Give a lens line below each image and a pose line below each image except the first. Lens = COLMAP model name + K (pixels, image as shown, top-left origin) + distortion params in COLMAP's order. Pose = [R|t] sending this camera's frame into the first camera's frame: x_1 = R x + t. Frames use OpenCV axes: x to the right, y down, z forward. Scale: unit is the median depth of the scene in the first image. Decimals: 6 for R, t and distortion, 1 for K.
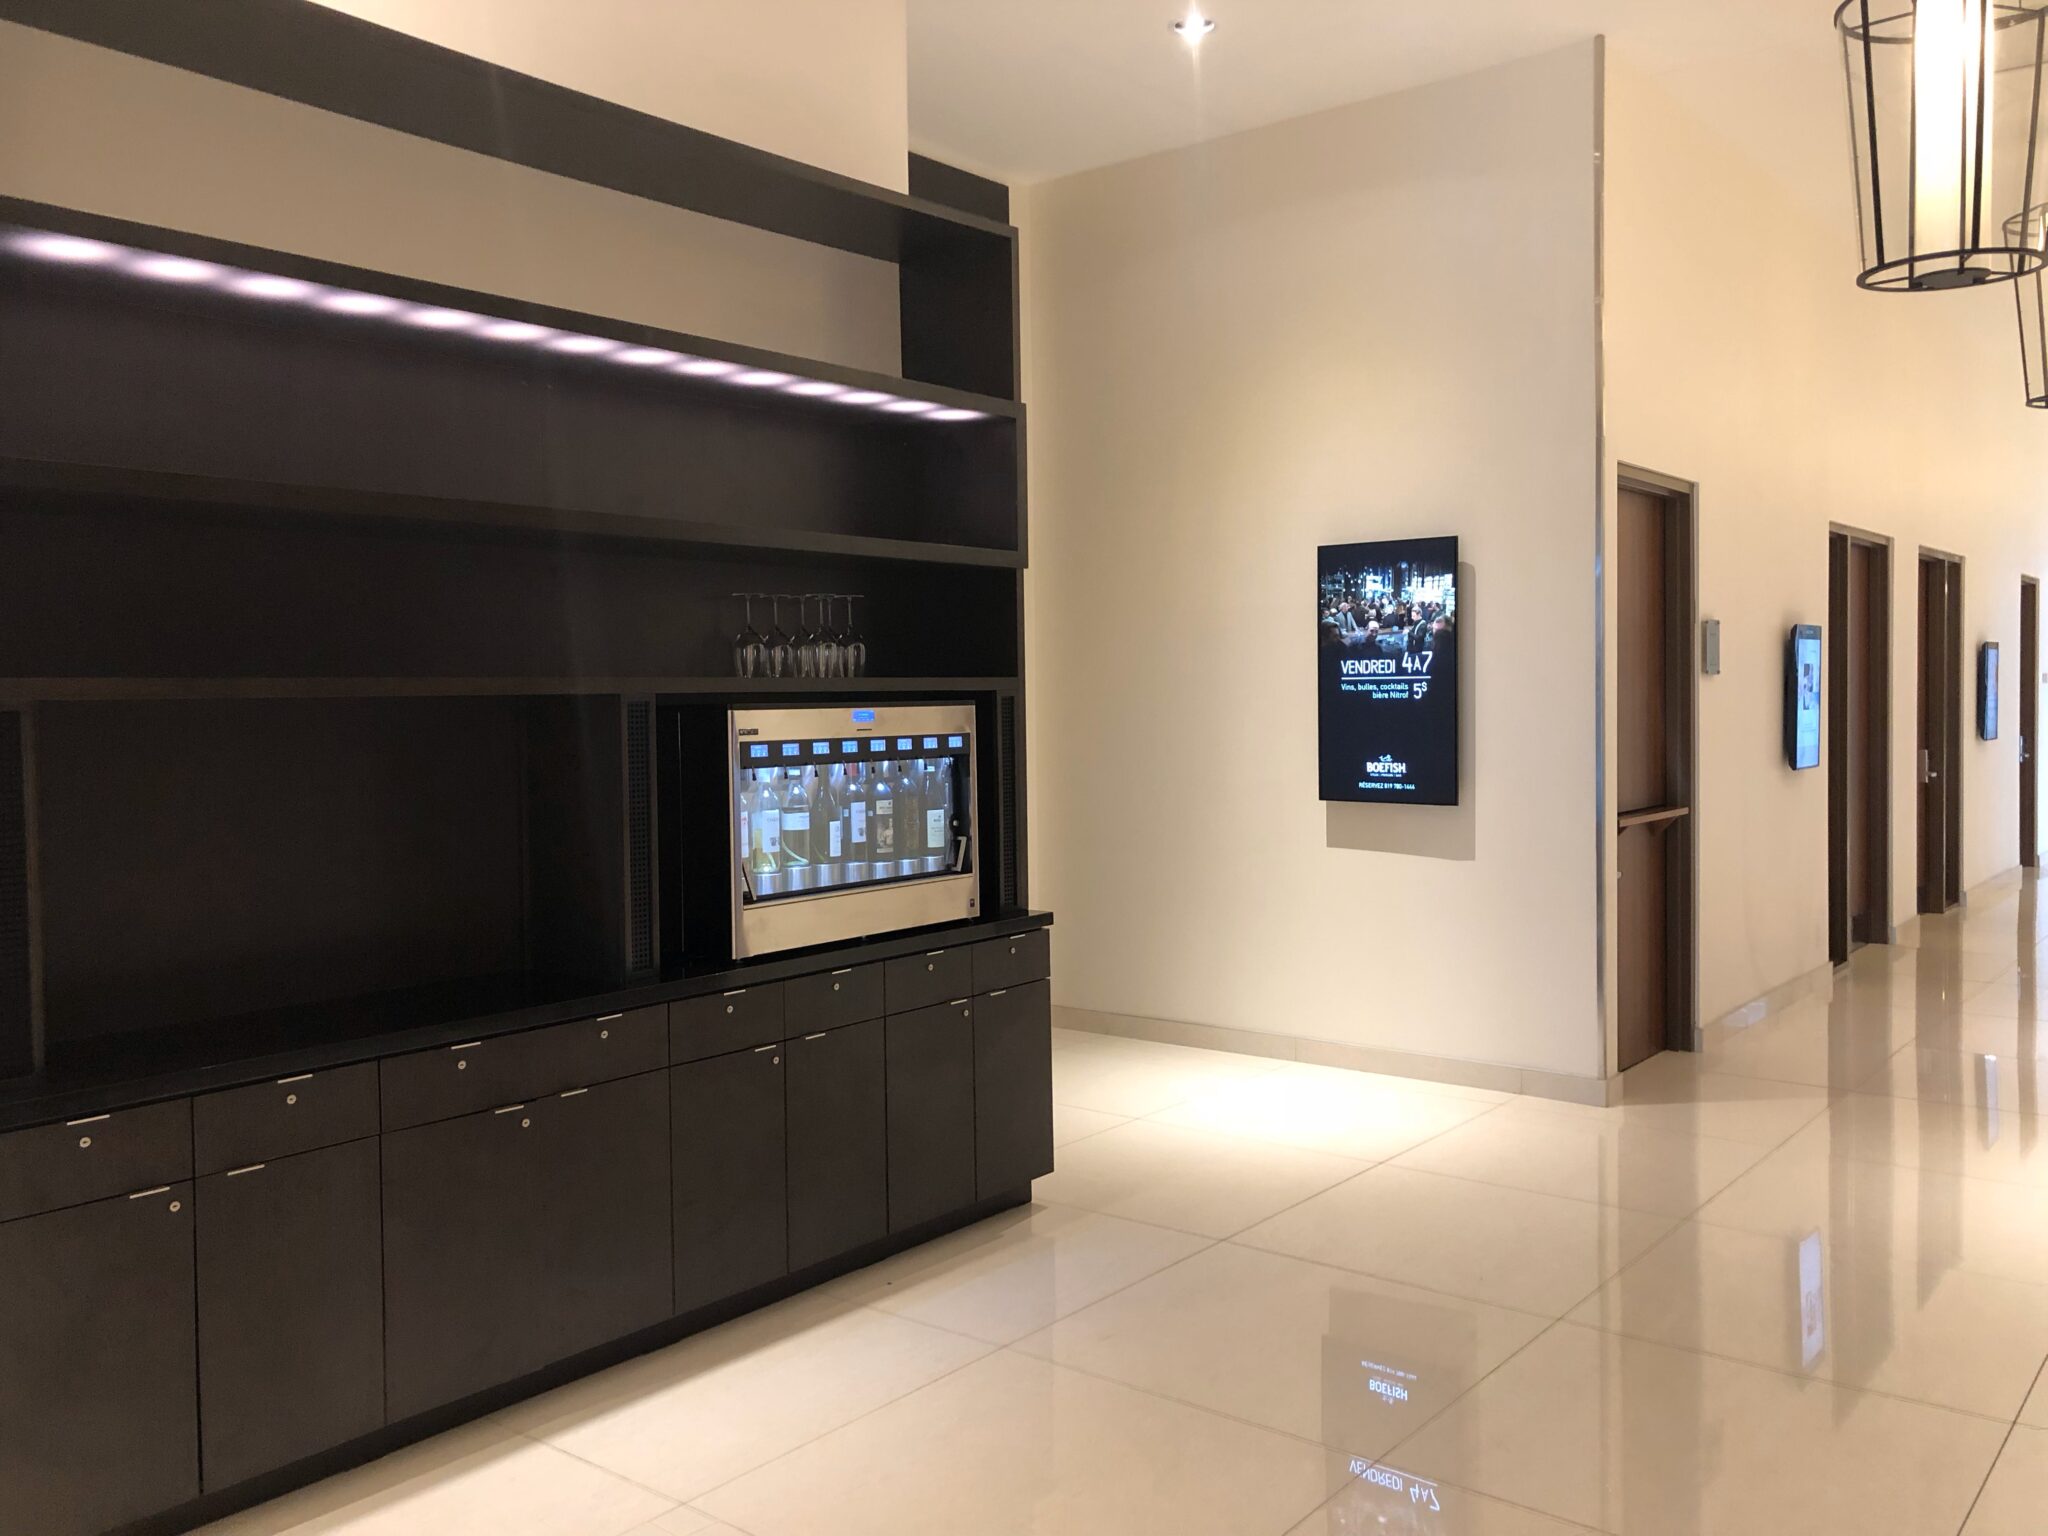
lens RADIAL K [[1650.5, 0, 1024.0], [0, 1650.5, 768.0], [0, 0, 1]] dist [0.096507, -0.316627]
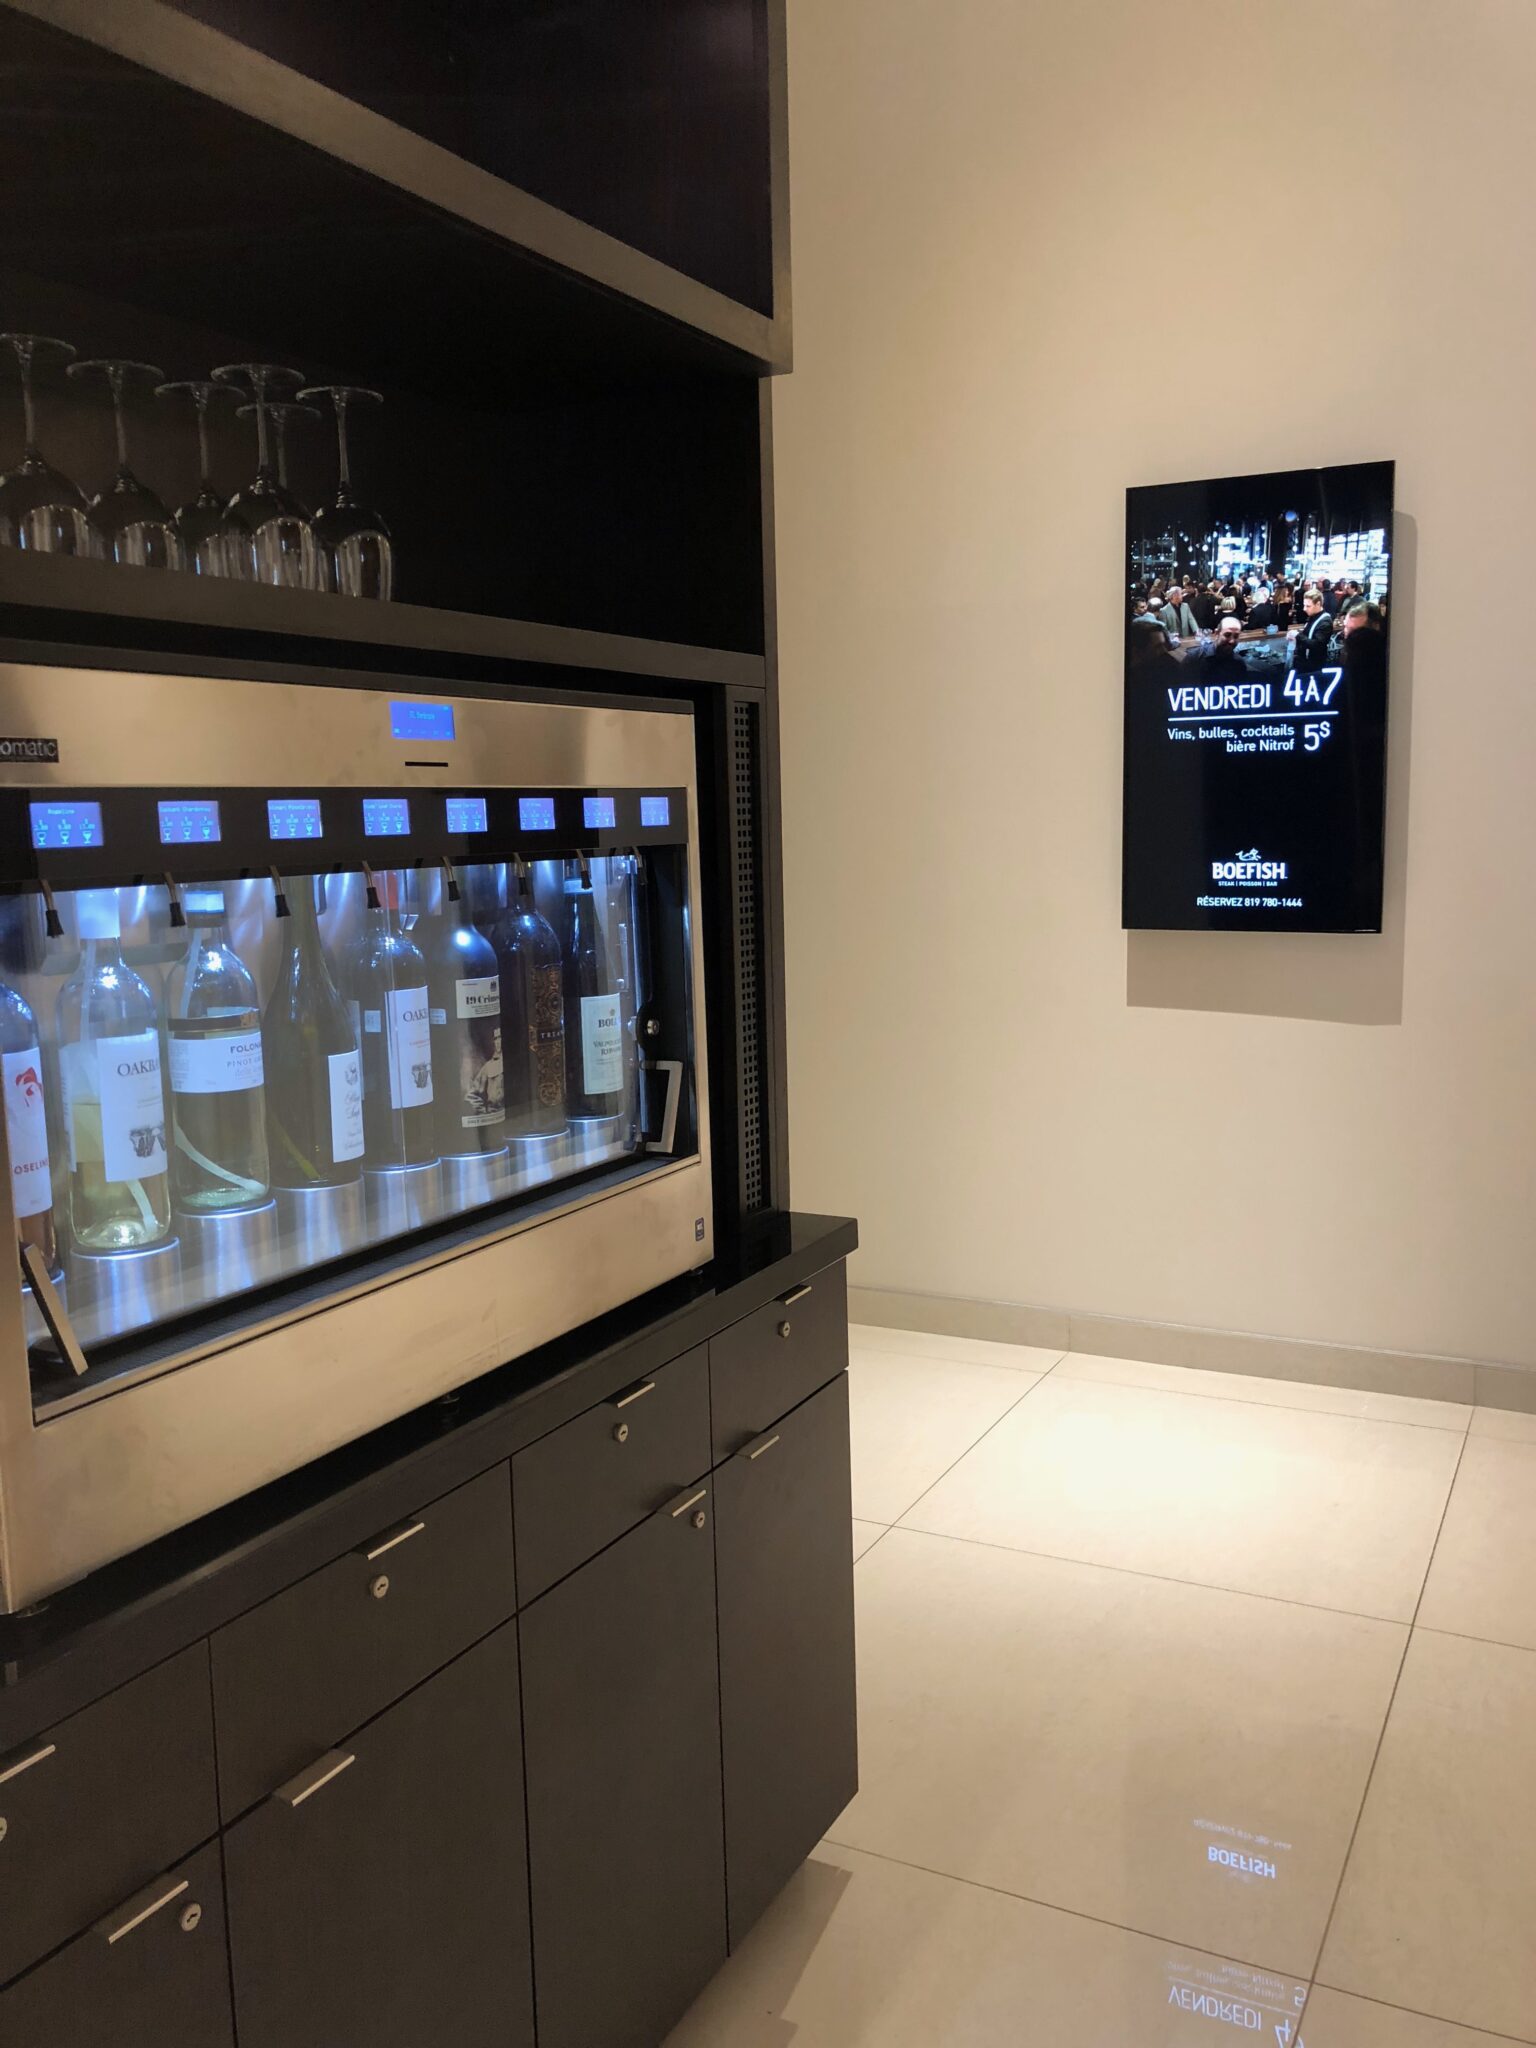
lens RADIAL K [[1650.5, 0, 768.0], [0, 1650.5, 1024.0], [0, 0, 1]] dist [0.096507, -0.316627]
pose [[0.980688, -0.035365, 0.192354, -0.066762], [0.019321, 0.996223, 0.084657, 0.000679], [-0.194621, -0.079306, 0.977667, 0.468300]]
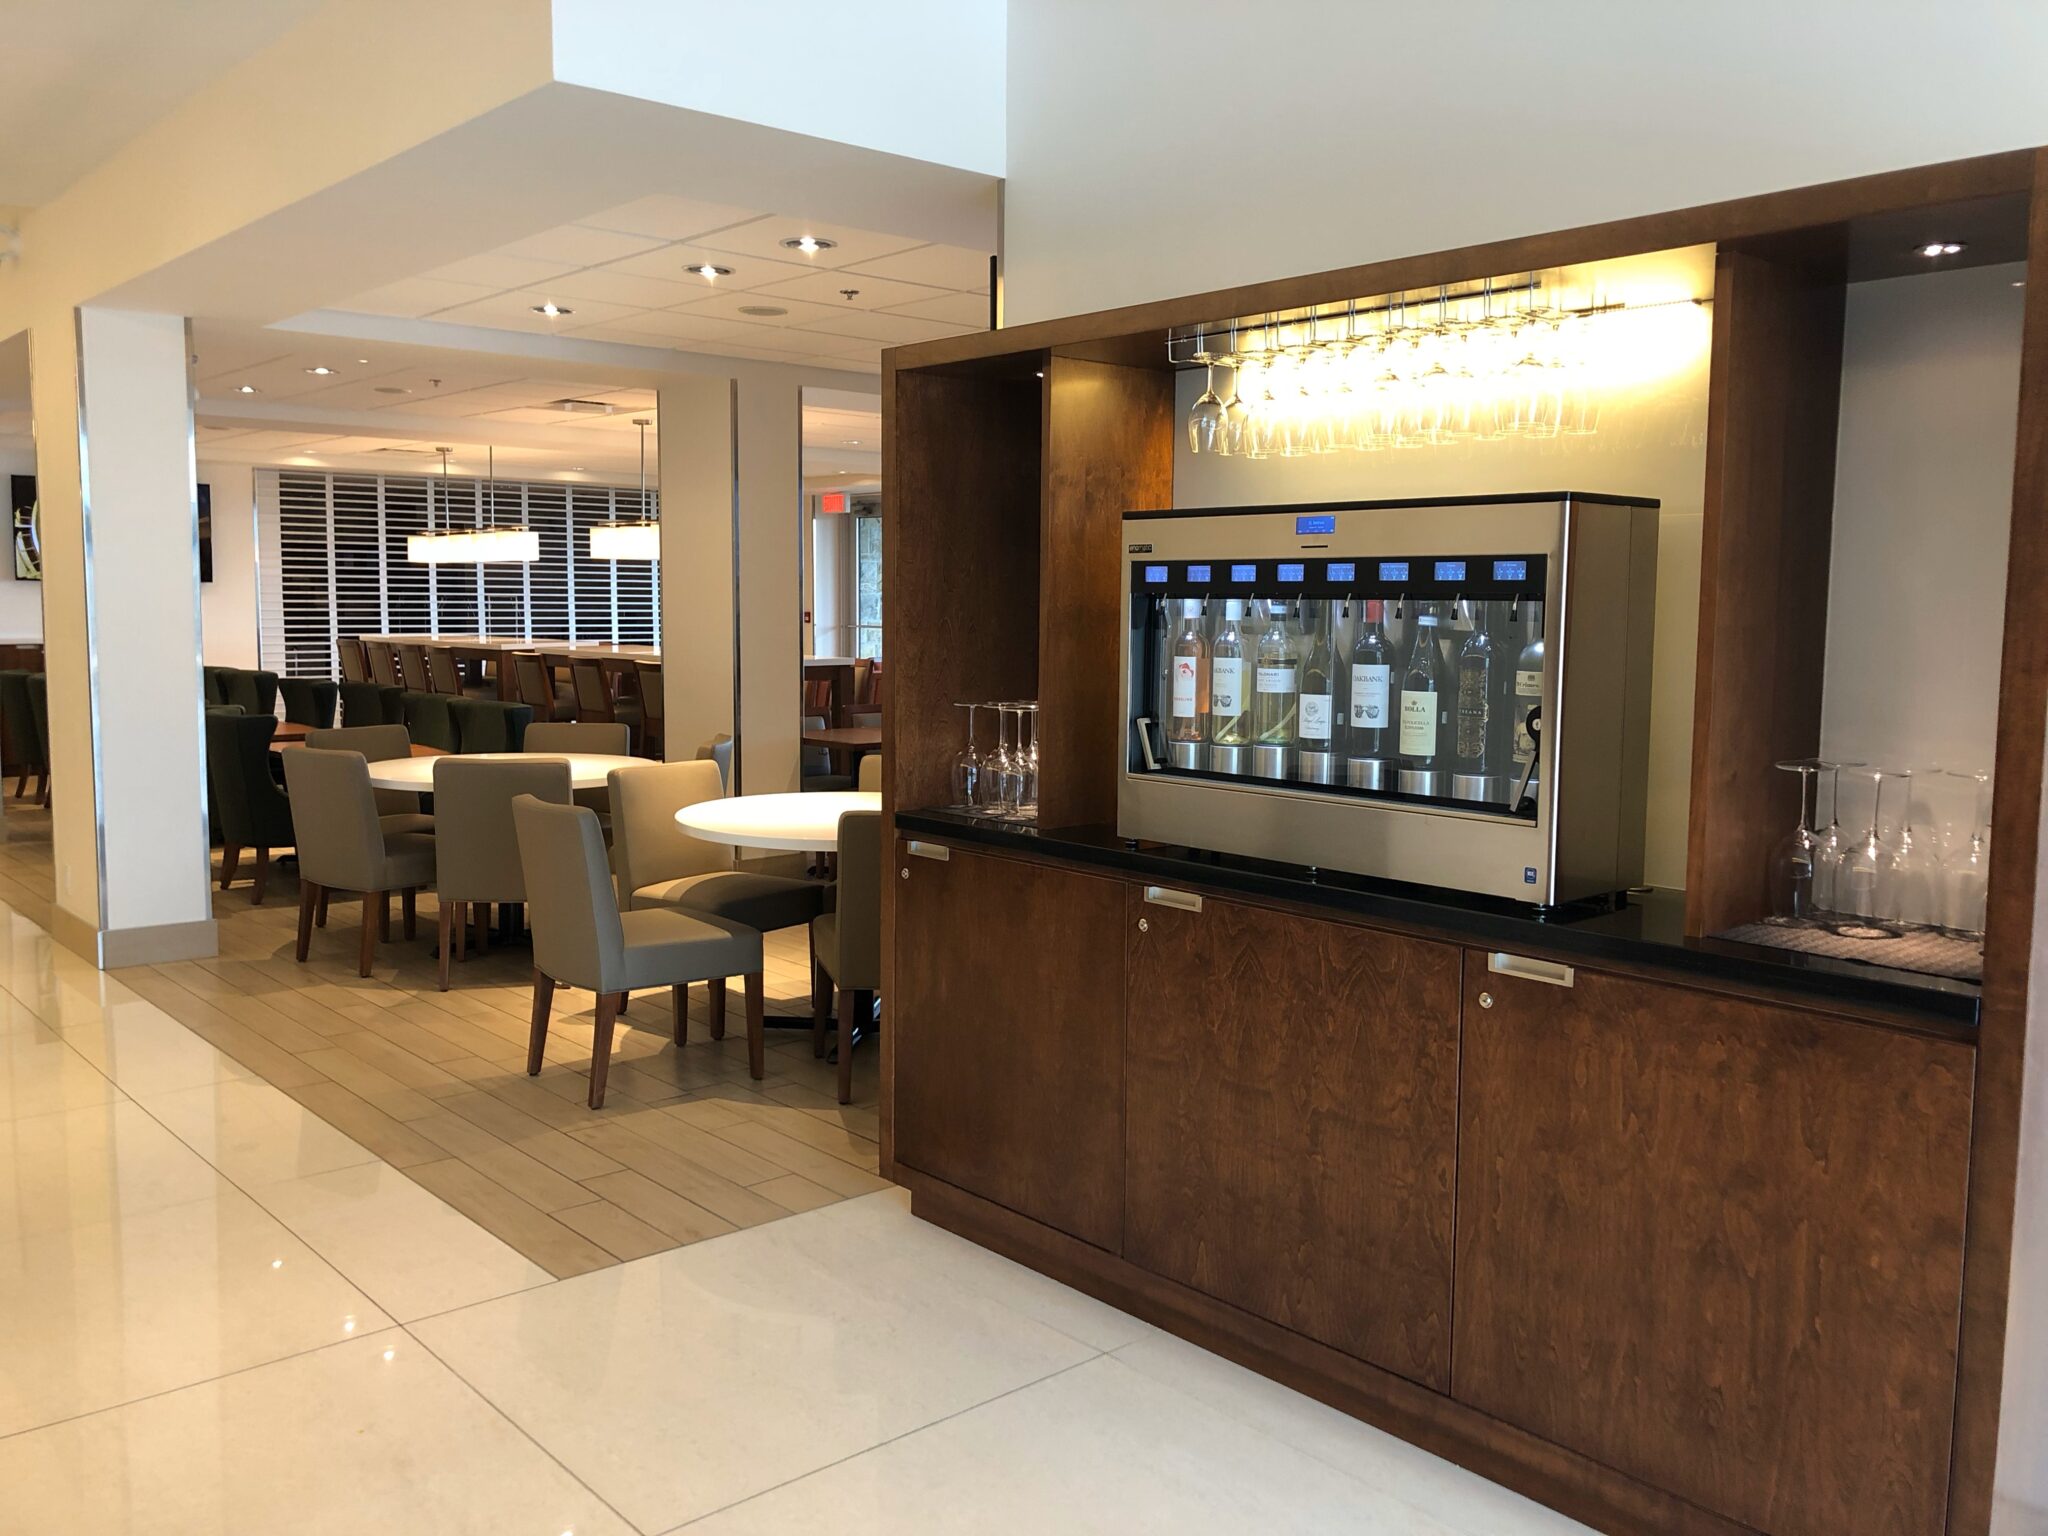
lens RADIAL K [[1650.5, 0, 1024.0], [0, 1650.5, 768.0], [0, 0, 1]] dist [0.096507, -0.316627]
pose [[-0.165701, 0.118143, -0.979074, 0.390217], [-0.043496, 0.990957, 0.126938, -0.010279], [0.985216, 0.063619, -0.159064, 0.694985]]
